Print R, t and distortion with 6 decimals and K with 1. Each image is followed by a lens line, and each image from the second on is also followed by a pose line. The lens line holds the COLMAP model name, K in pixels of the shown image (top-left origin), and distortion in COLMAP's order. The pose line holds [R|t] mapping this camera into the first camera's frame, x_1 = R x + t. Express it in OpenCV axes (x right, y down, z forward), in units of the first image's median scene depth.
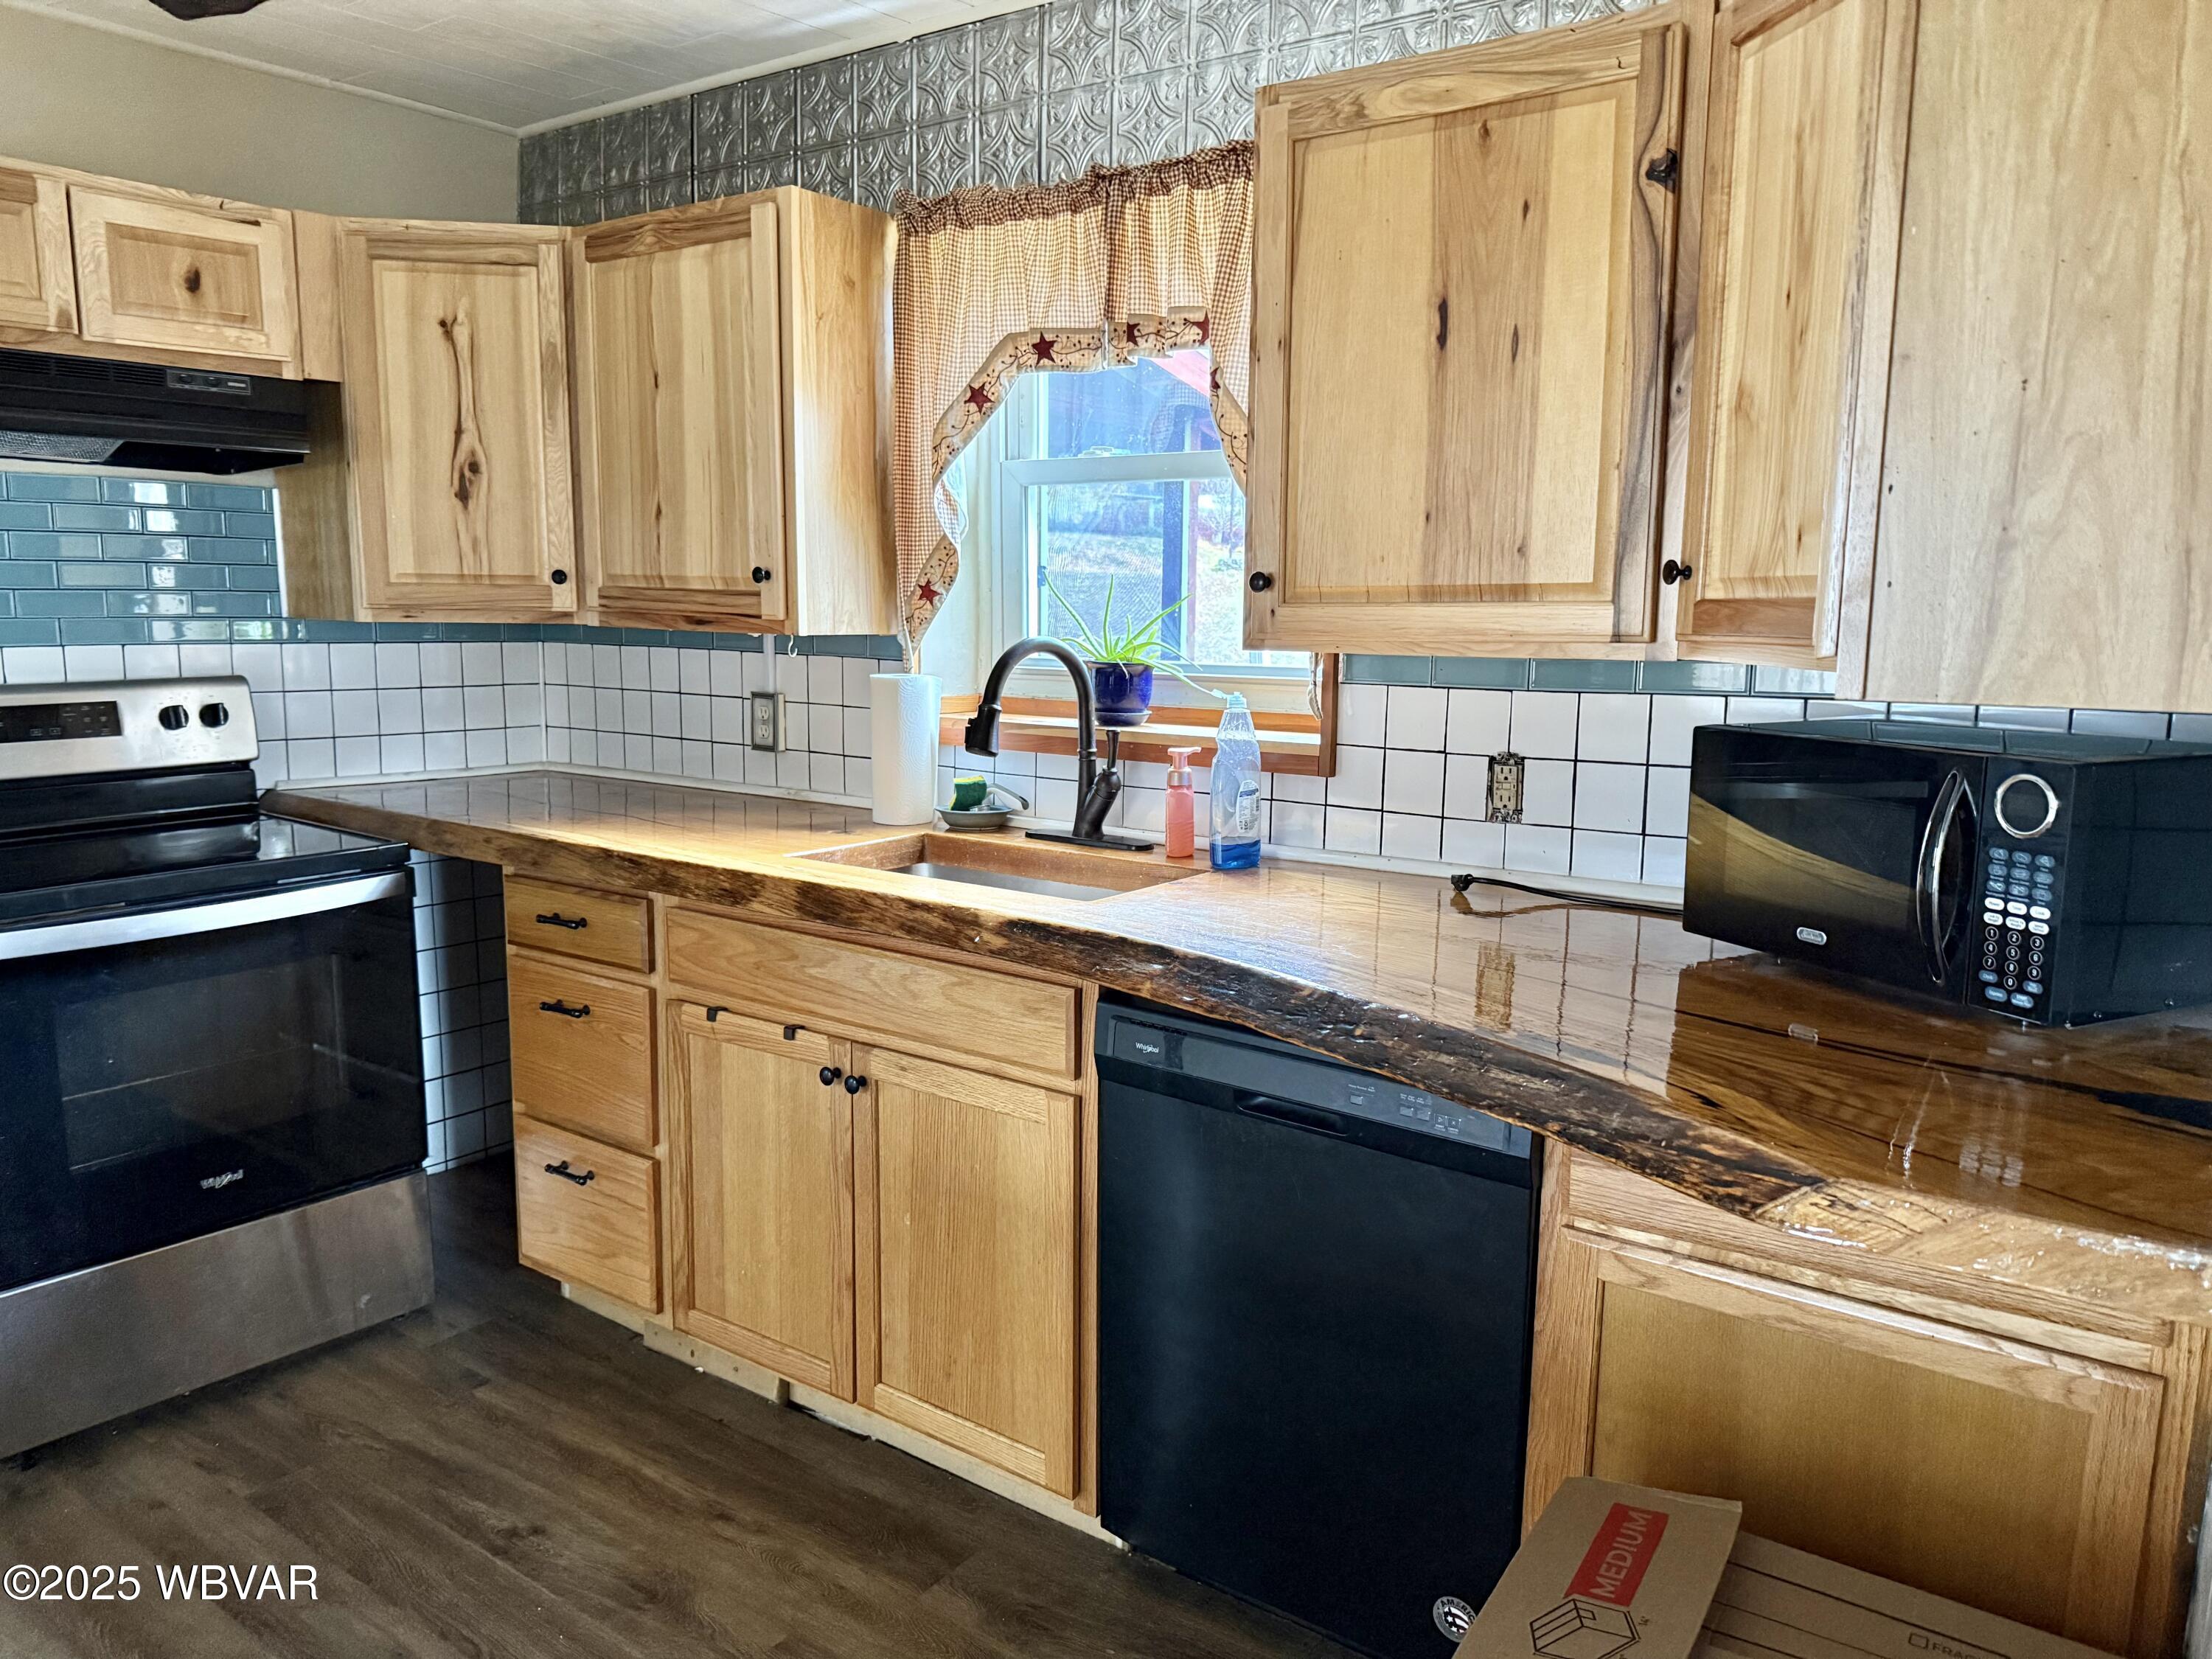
lens RADIAL K [[1571.1, 0, 1093.7], [0, 1571.1, 845.8], [0, 0, 1]] dist [0.054981, -0.074221]
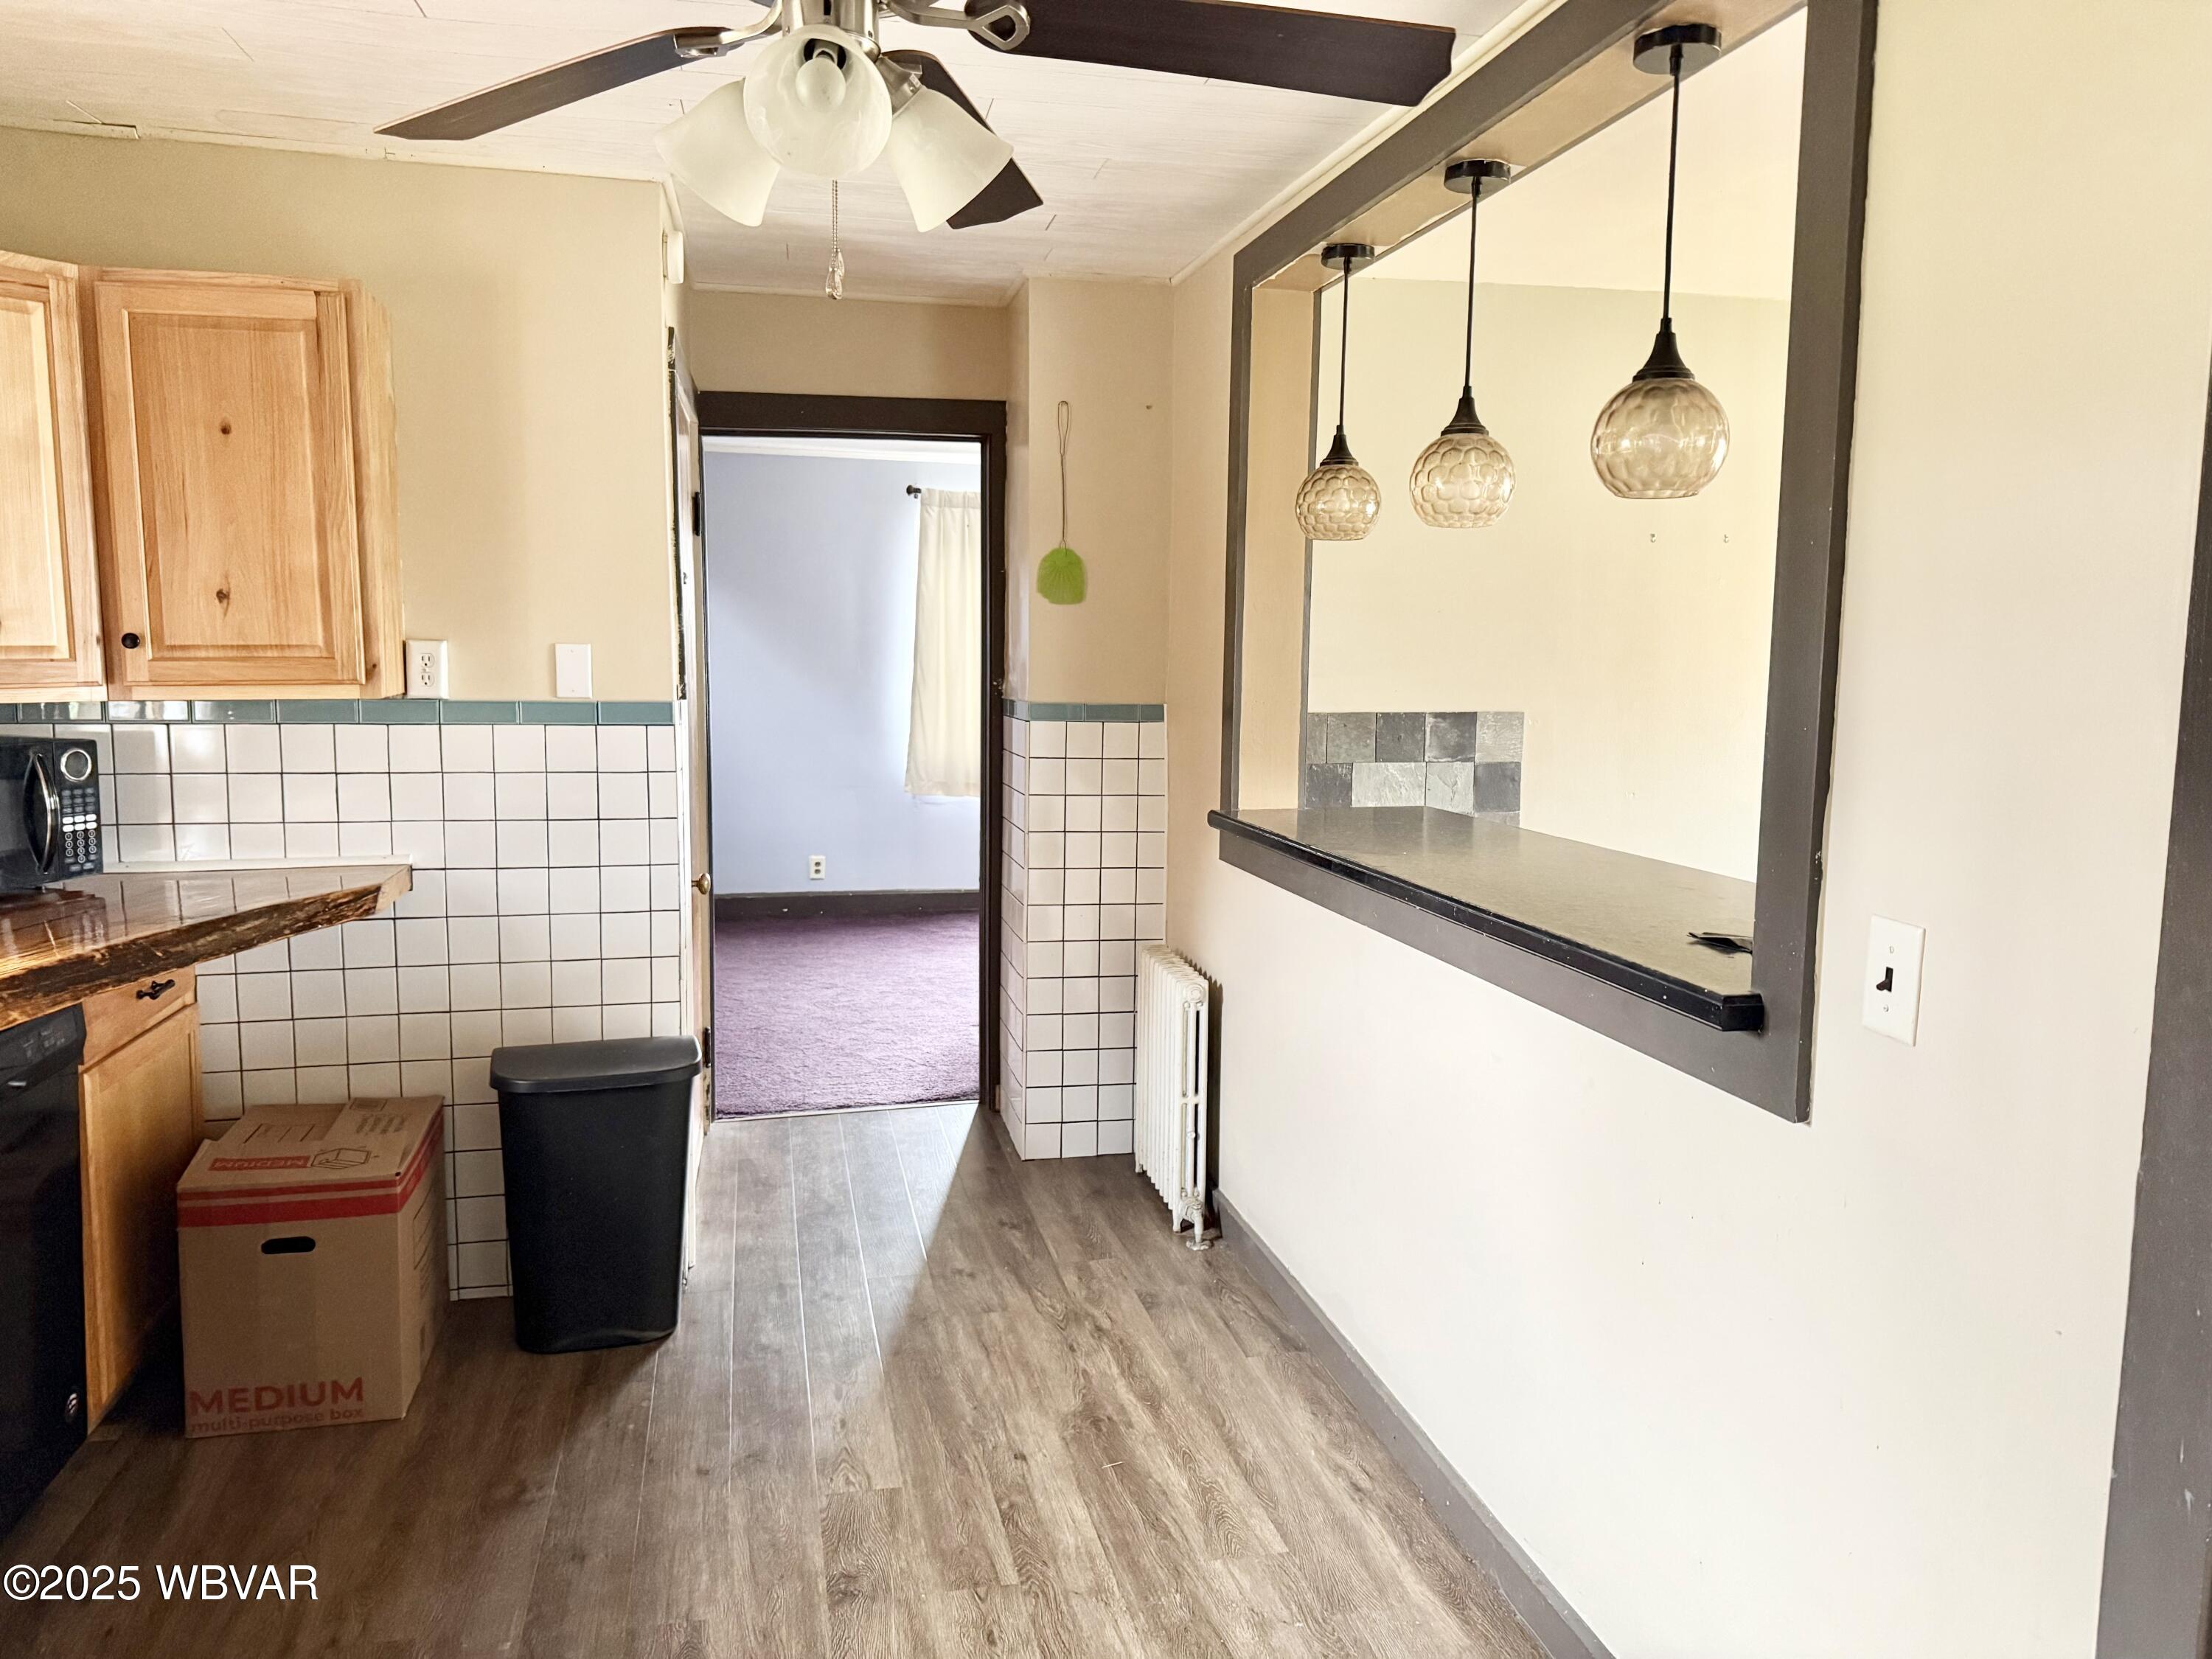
lens RADIAL K [[1571.1, 0, 1098.8], [0, 1571.1, 829.6], [0, 0, 1]] dist [0.054981, -0.074221]
pose [[-0.752737, -0.098733, 0.650875, -0.944192], [0.084606, 0.965981, 0.244380, -0.185547], [-0.652862, 0.239022, -0.718777, 0.943466]]
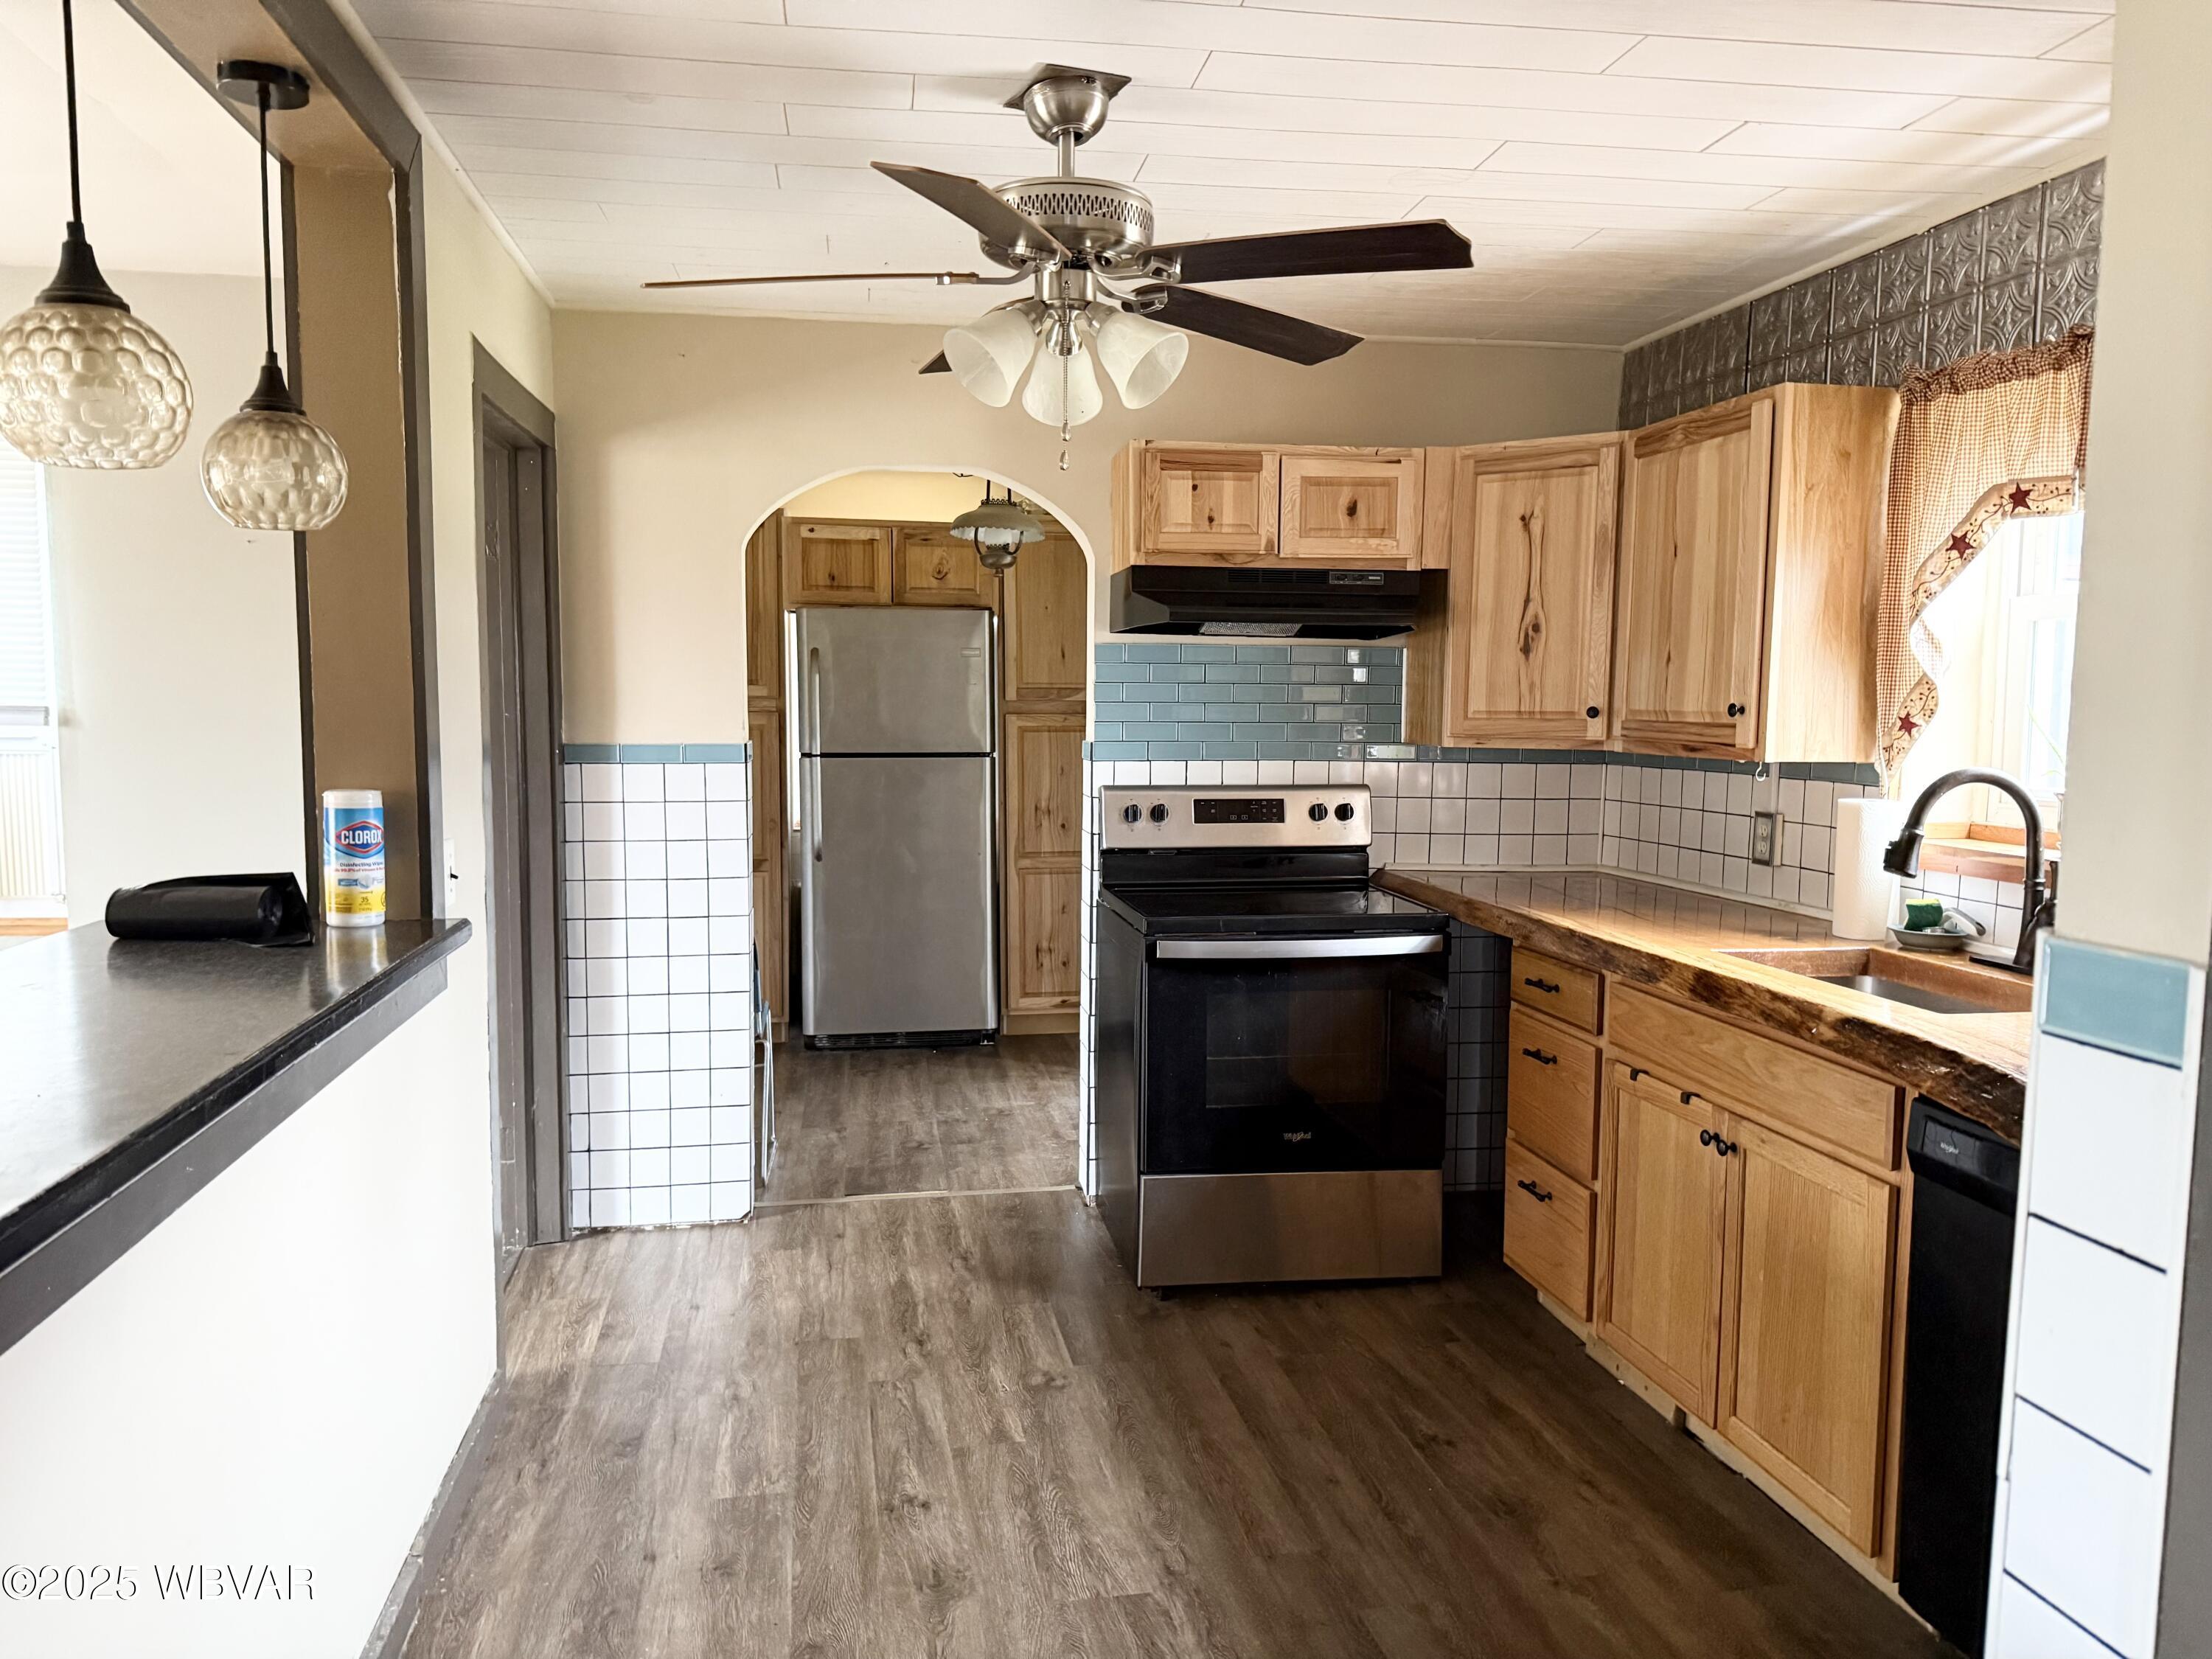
lens RADIAL K [[1571.1, 0, 1097.6], [0, 1571.1, 842.5], [0, 0, 1]] dist [0.054981, -0.074221]
pose [[0.728134, 0.056714, -0.683084, 0.268966], [-0.107151, 0.993737, -0.031711, 0.012825], [0.677007, 0.096283, 0.729651, -0.172826]]
